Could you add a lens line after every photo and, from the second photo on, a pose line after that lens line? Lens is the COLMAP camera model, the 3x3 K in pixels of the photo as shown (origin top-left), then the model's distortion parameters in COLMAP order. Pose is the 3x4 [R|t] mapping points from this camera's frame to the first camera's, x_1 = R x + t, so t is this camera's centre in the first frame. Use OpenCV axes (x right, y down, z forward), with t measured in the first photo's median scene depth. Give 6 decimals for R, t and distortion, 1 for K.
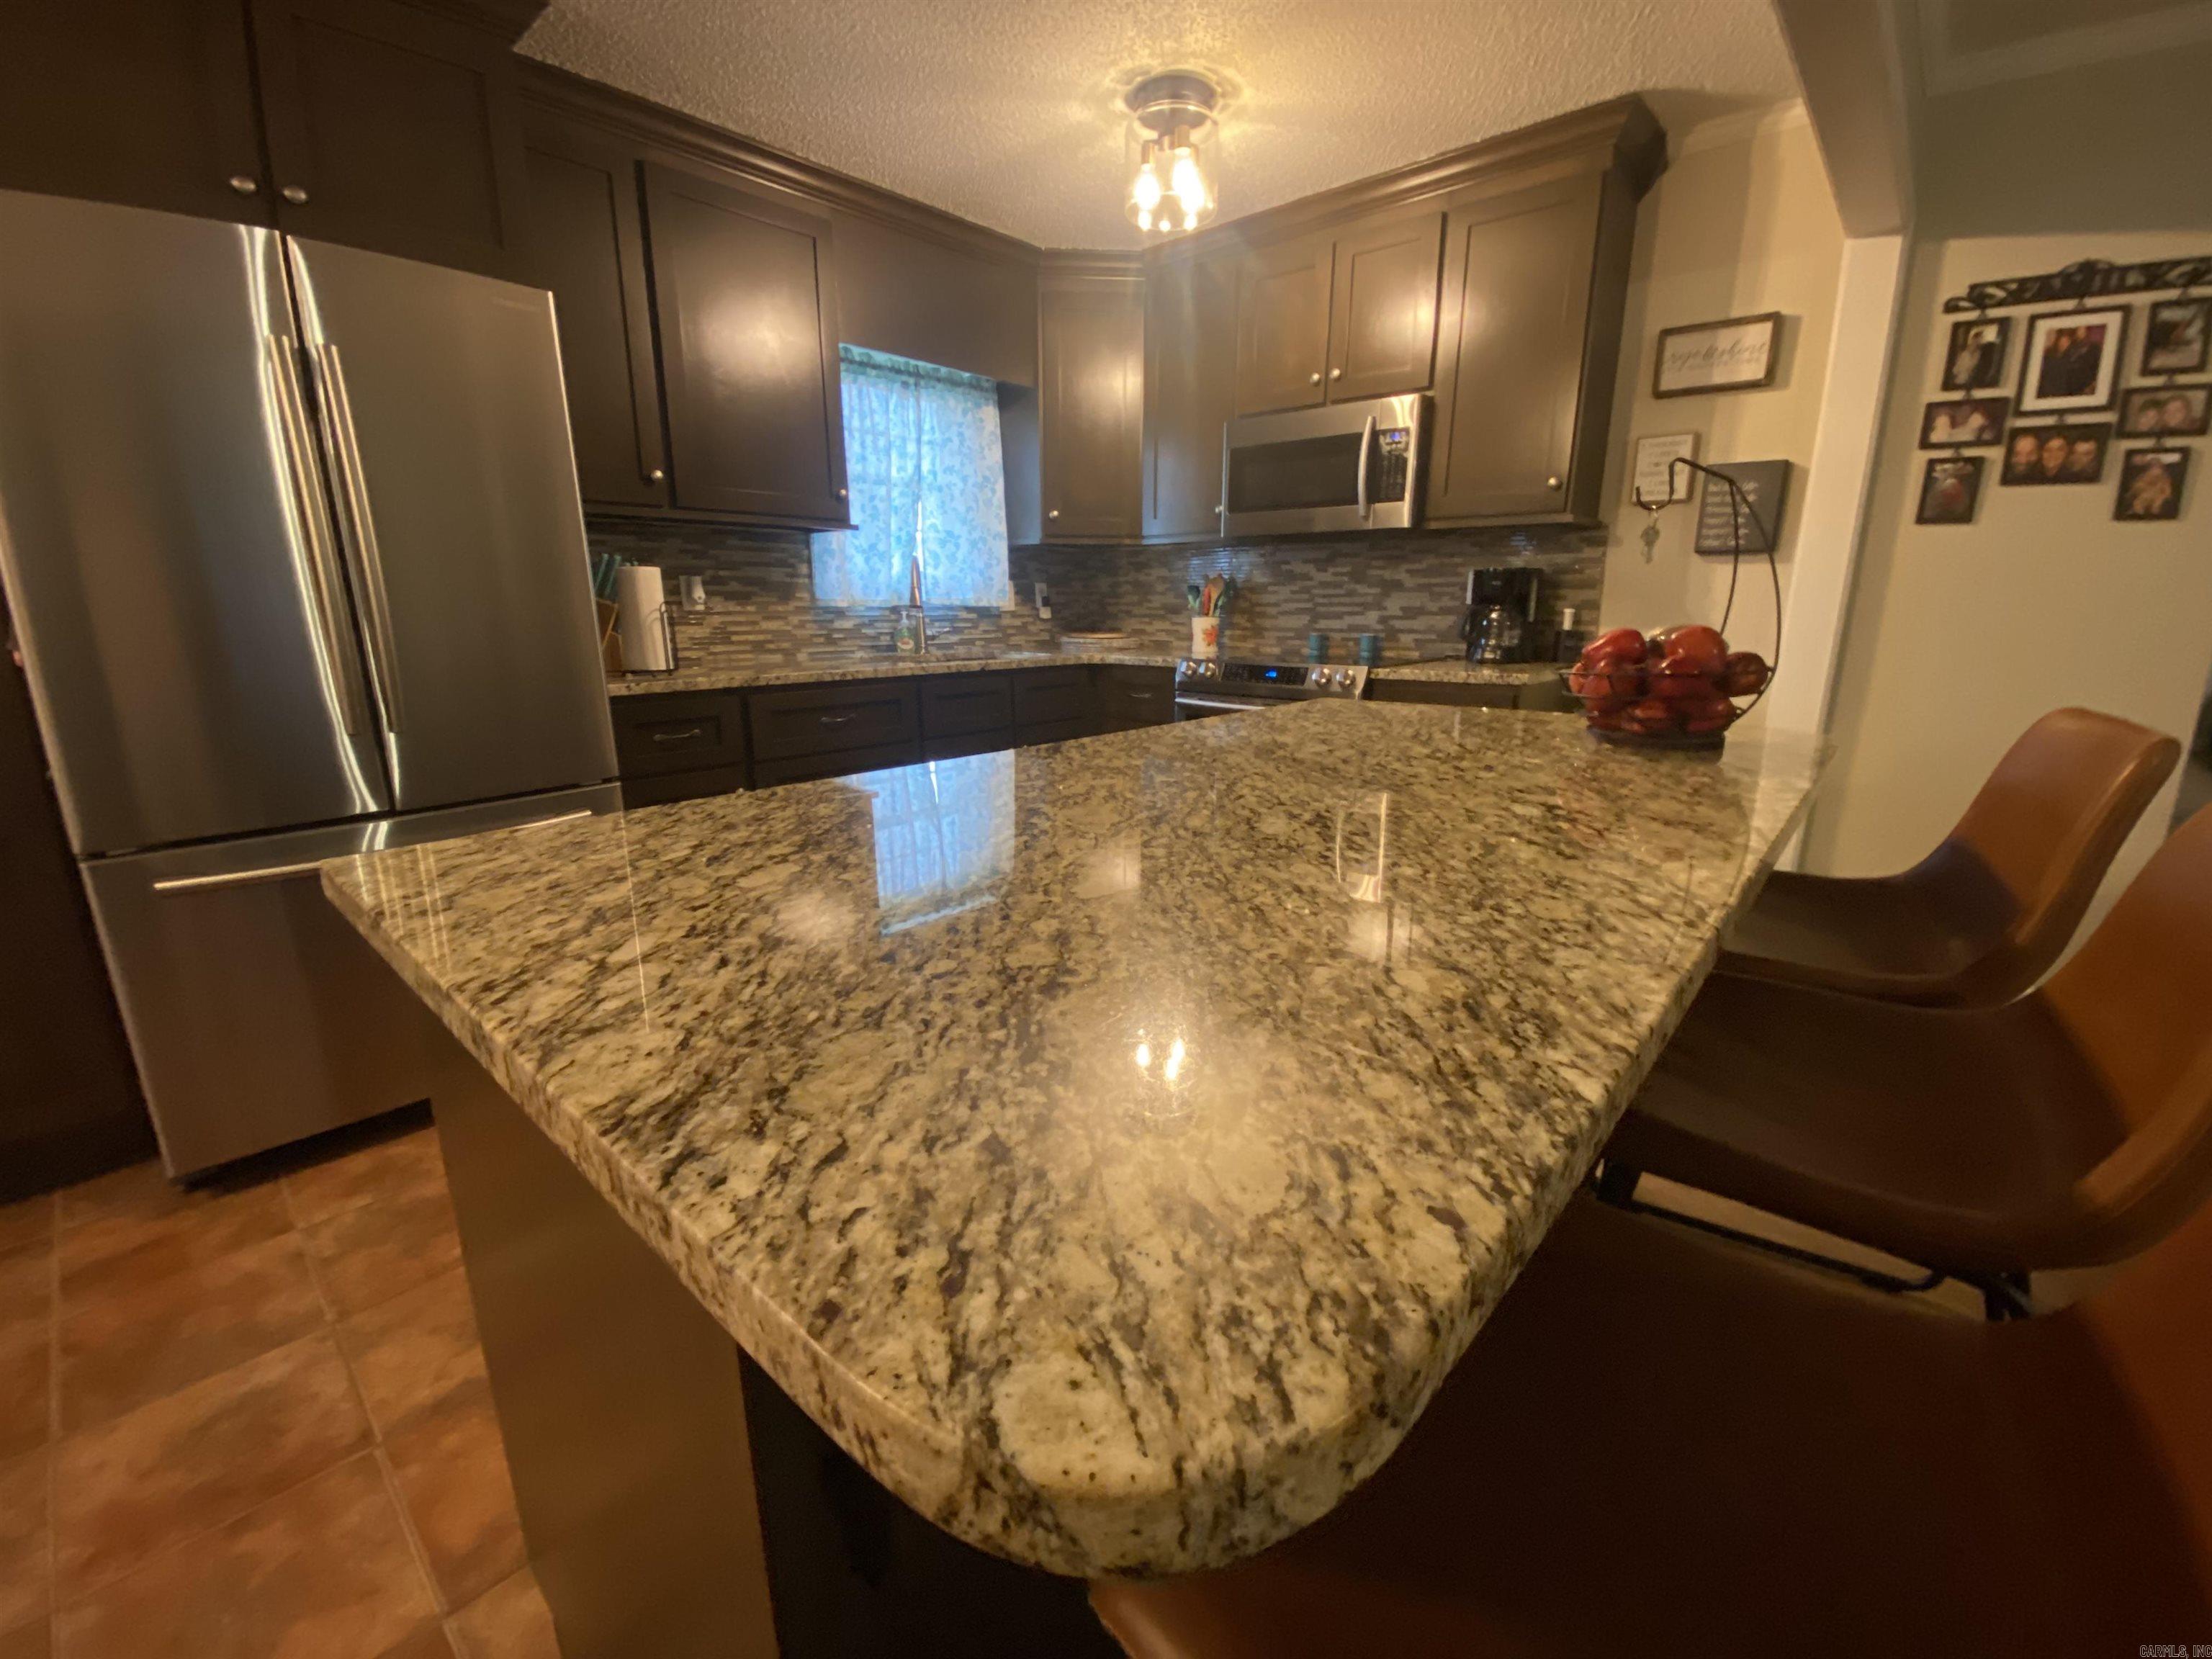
lens RADIAL K [[872.6, 0, 1113.0], [0, 872.6, 829.1], [0, 0, 1]] dist [0.012282, -0.018138]
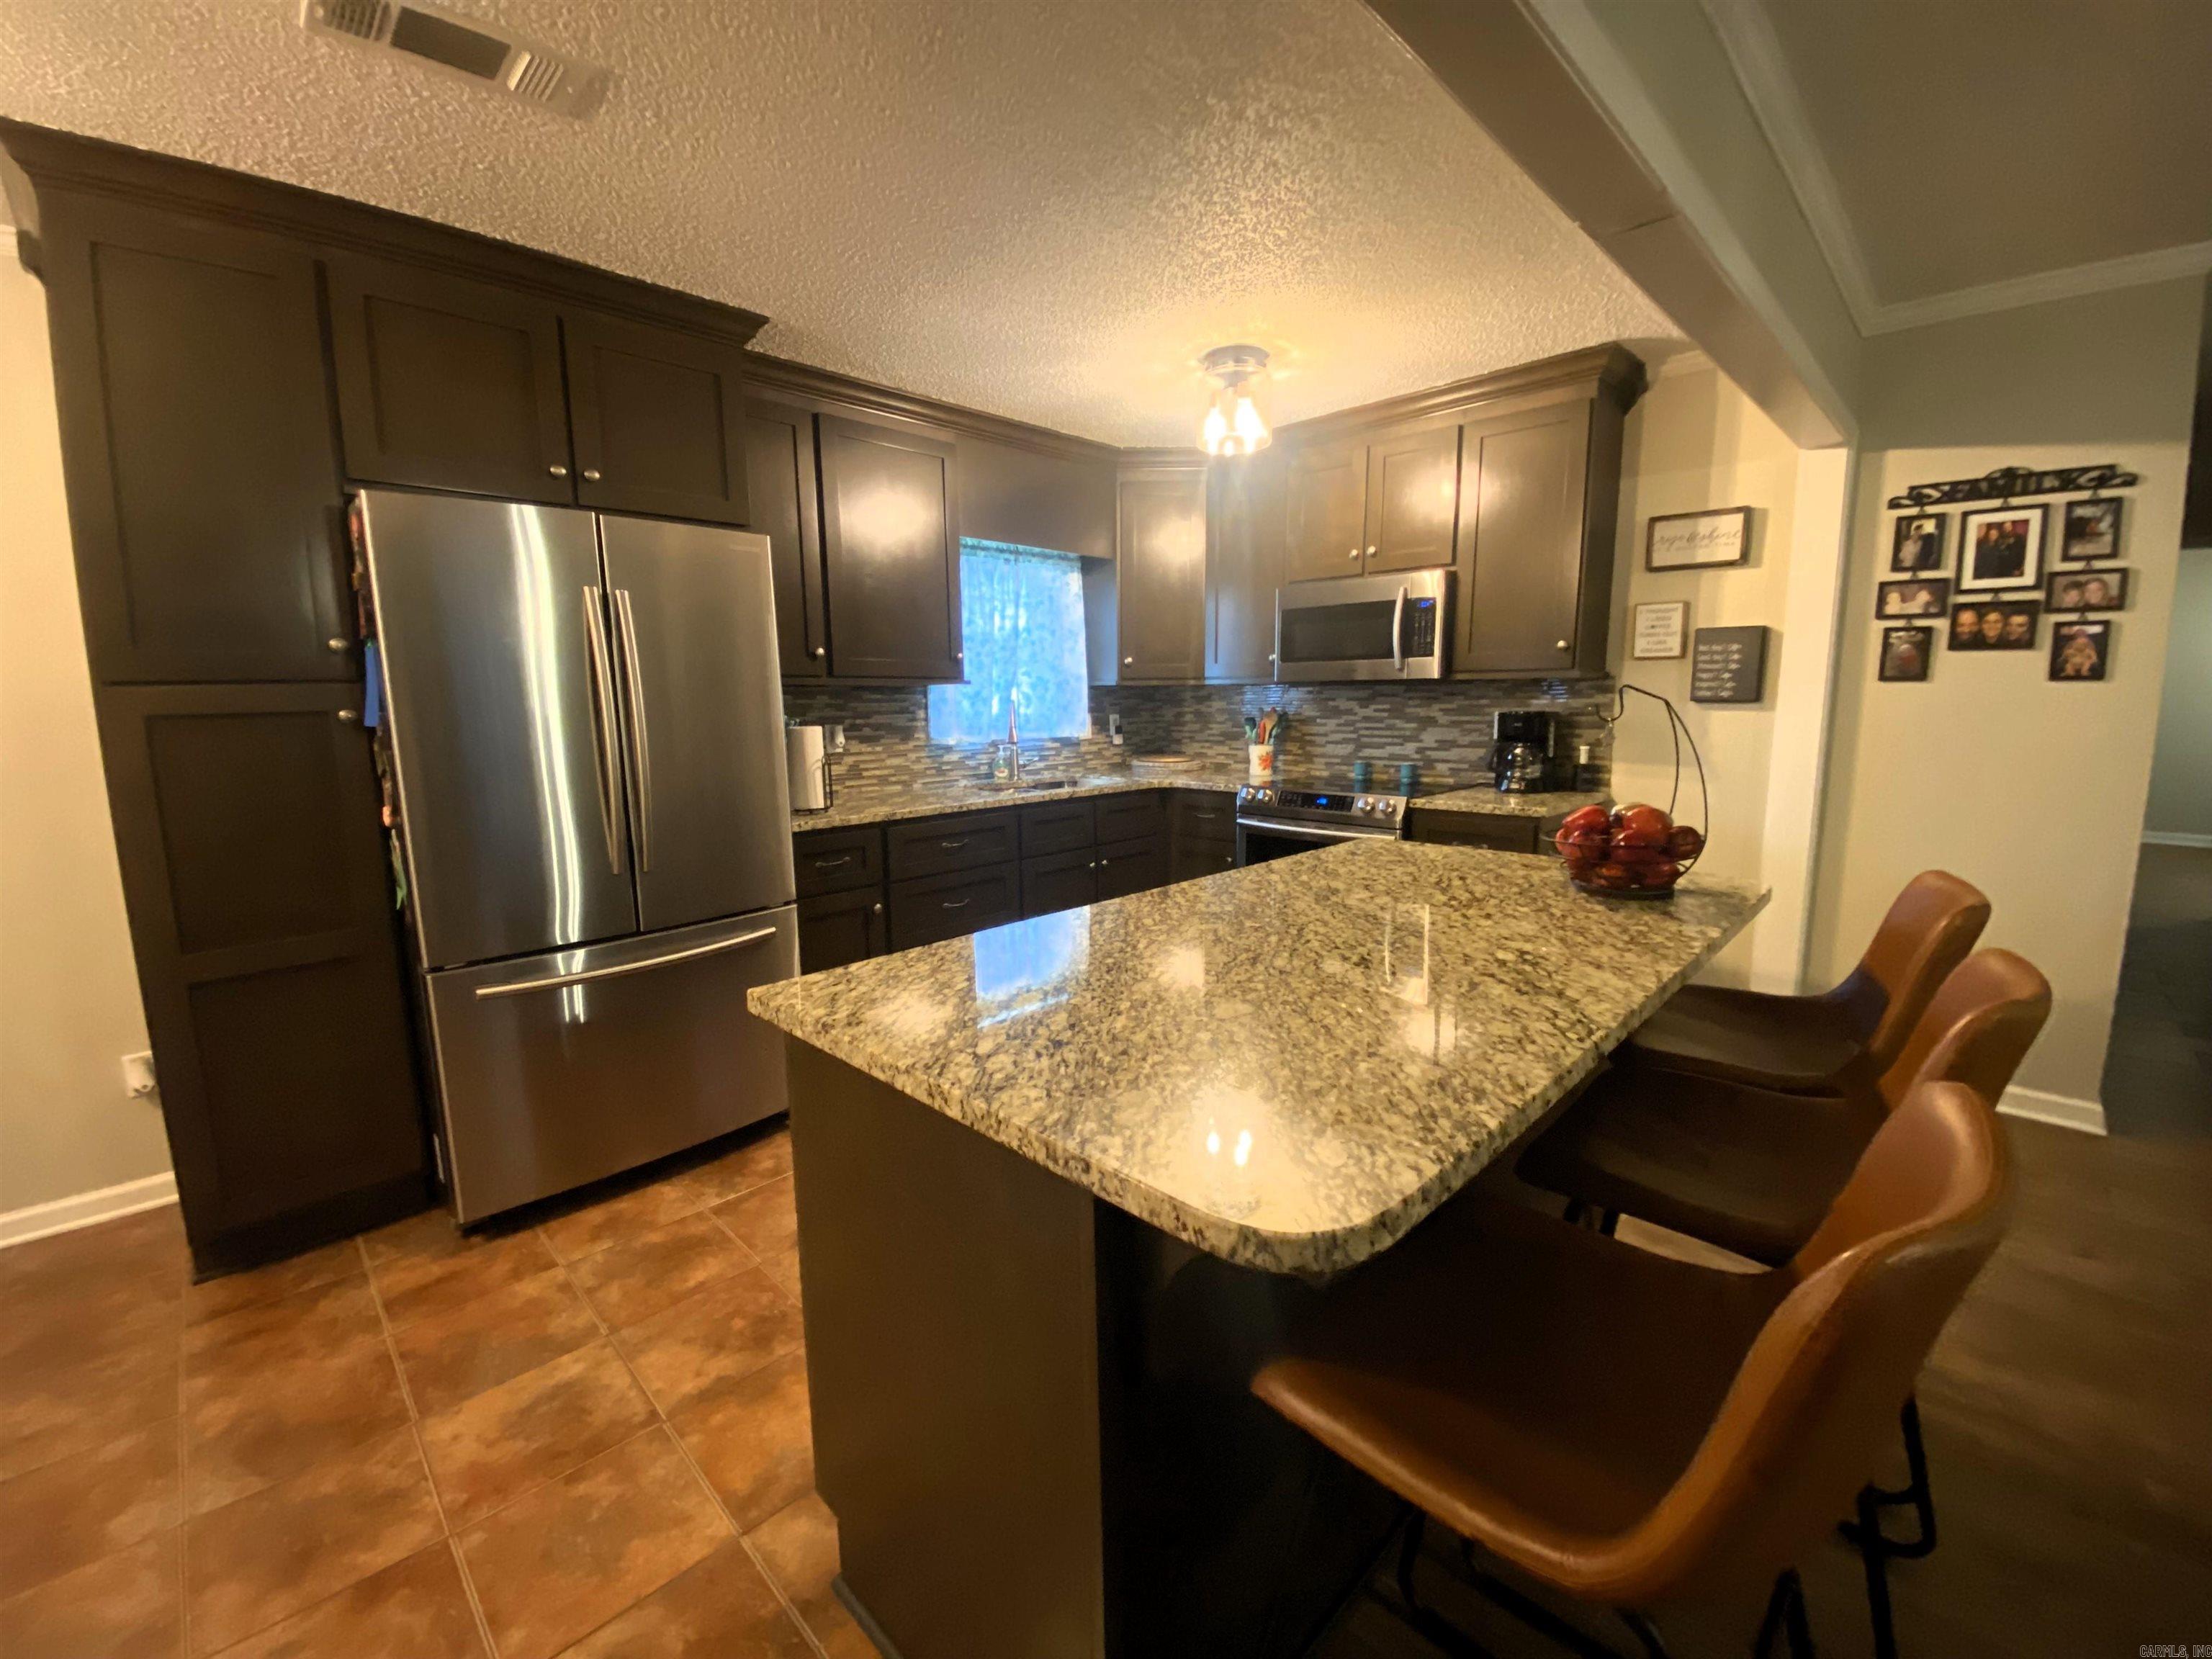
lens RADIAL K [[874.6, 0, 1106.0], [0, 874.6, 829.5], [0, 0, 1]] dist [0.011484, -0.019989]
pose [[0.998179, -0.002012, -0.060291, -0.041455], [-0.003976, 0.995075, -0.099042, -0.031439], [0.060194, 0.099101, 0.993255, -0.198684]]
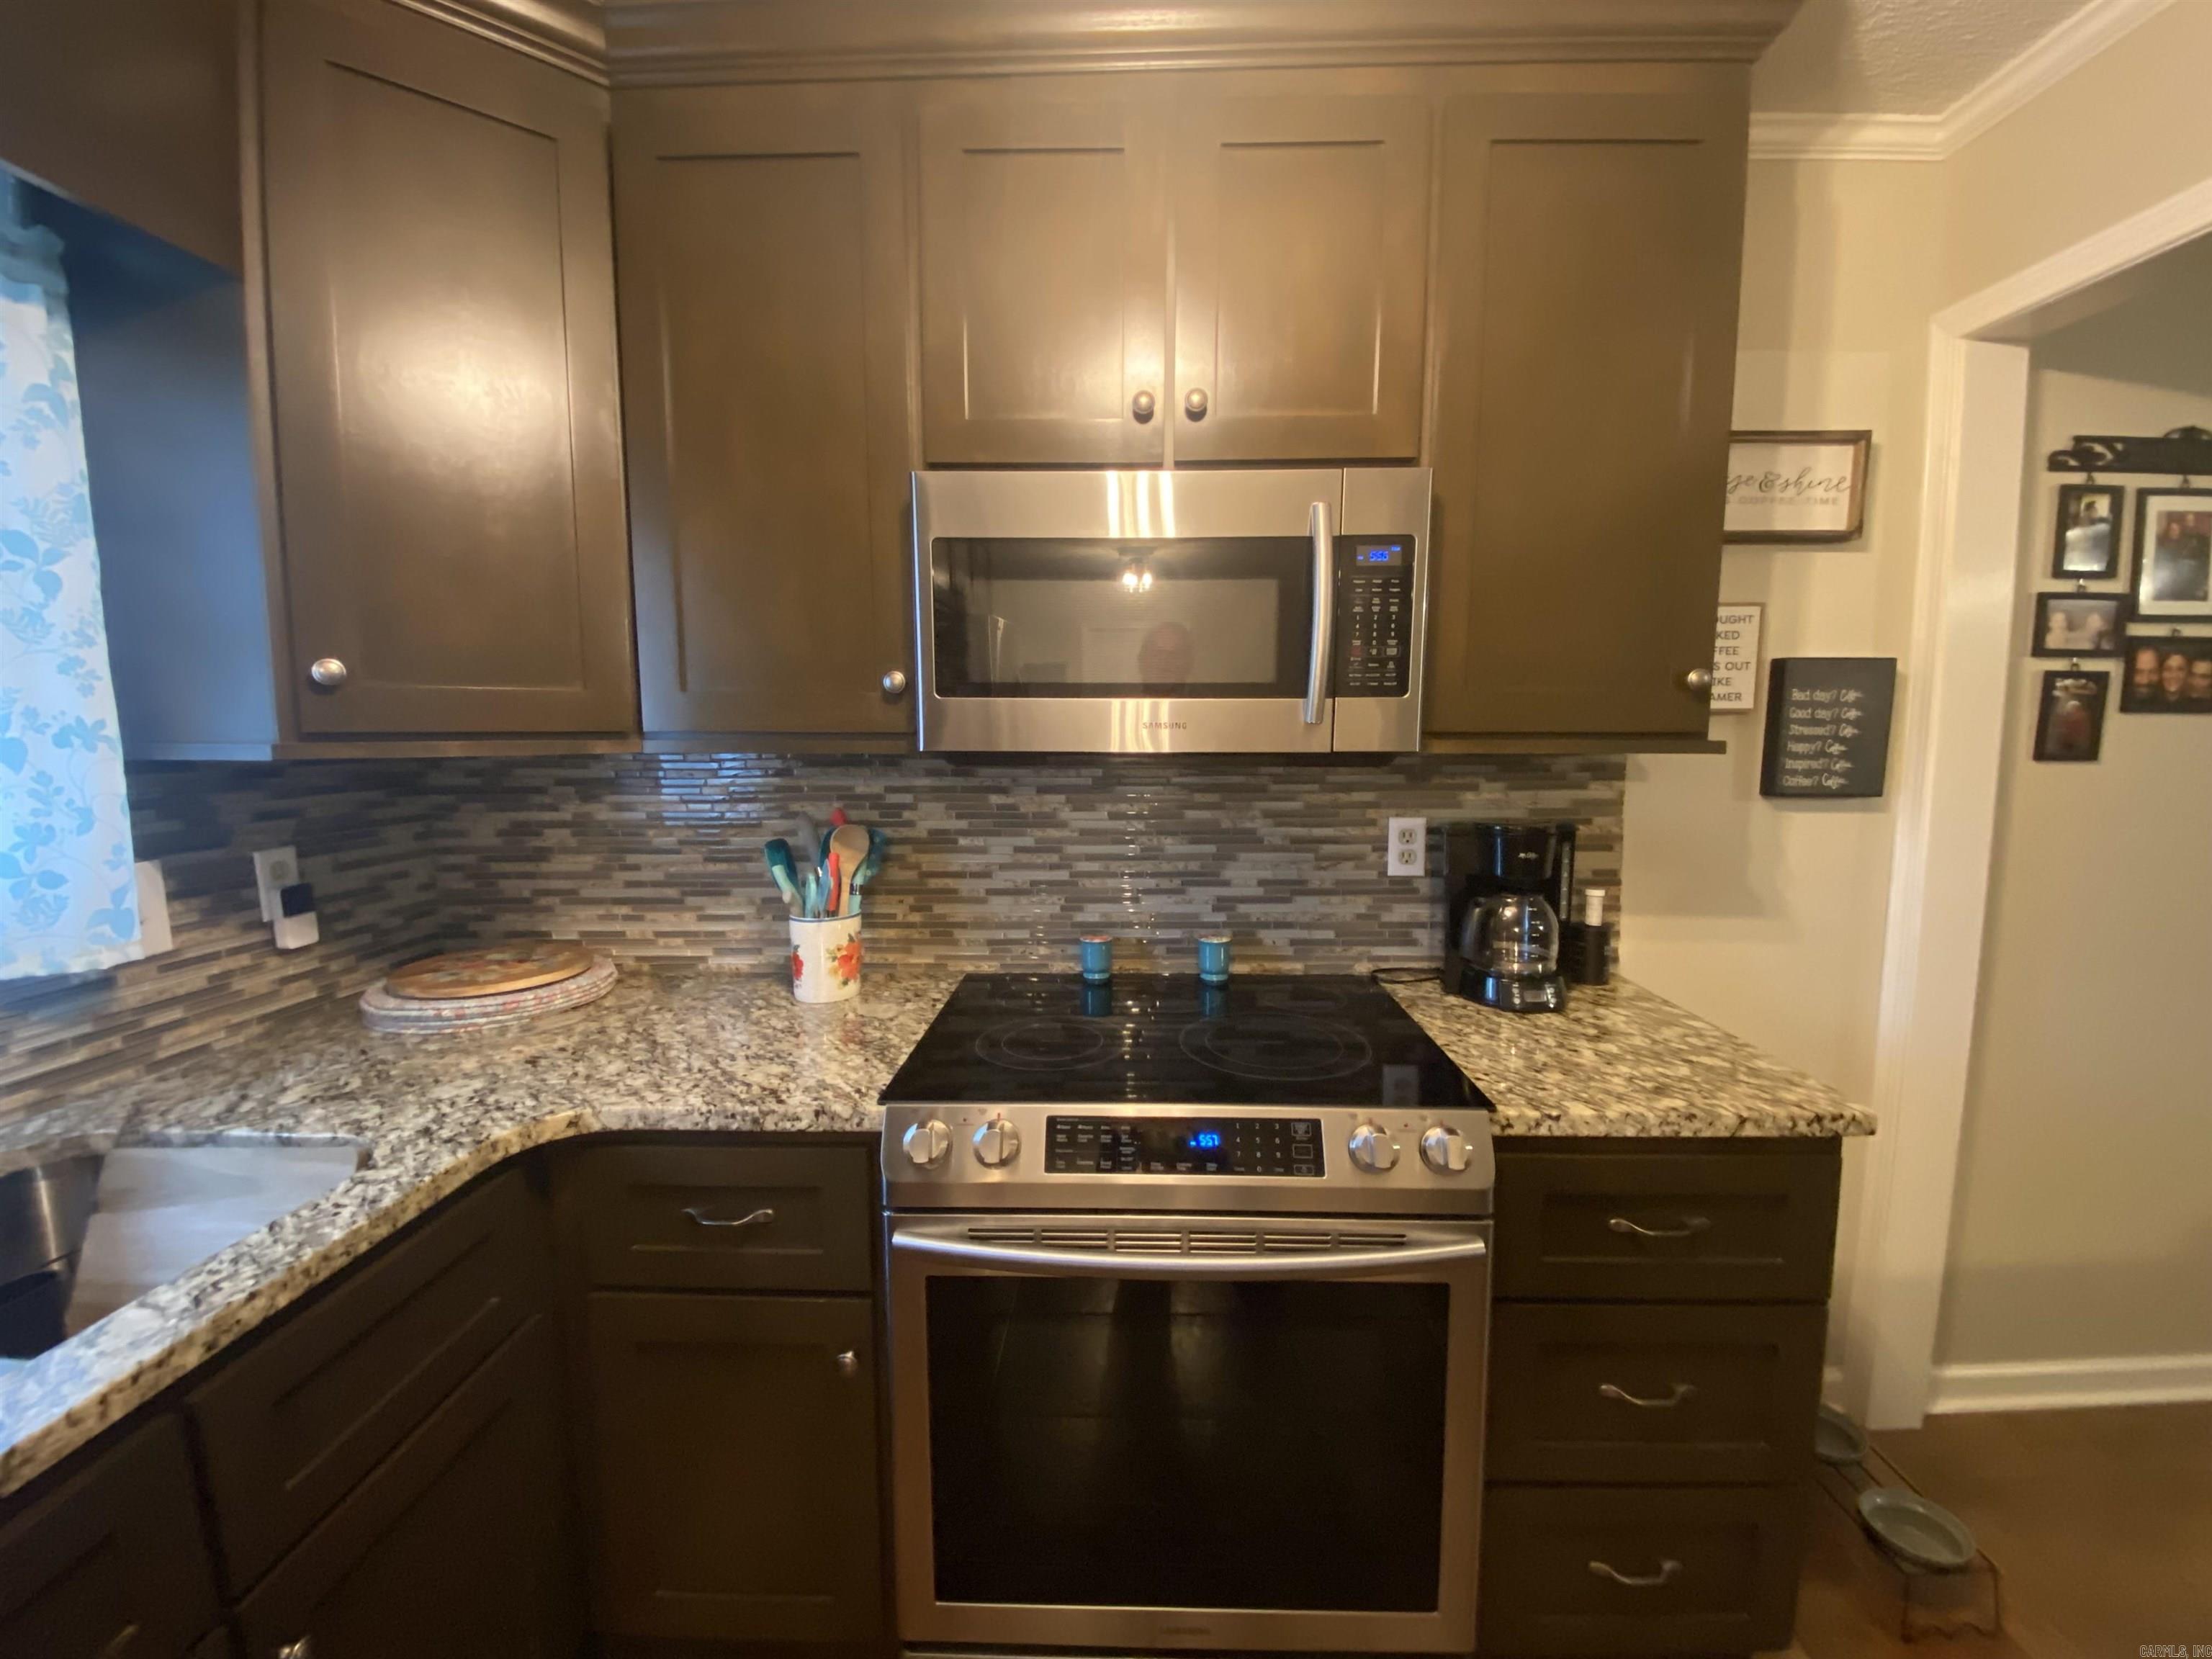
lens RADIAL K [[902.2, 0, 1105.6], [0, 902.2, 820.4], [0, 0, 1]] dist [0.028931, -0.025284]
pose [[0.769324, -0.070143, 0.634996, -0.095082], [0.162685, 0.982697, -0.088549, -0.348064], [-0.617798, 0.171427, 0.767424, 0.879250]]
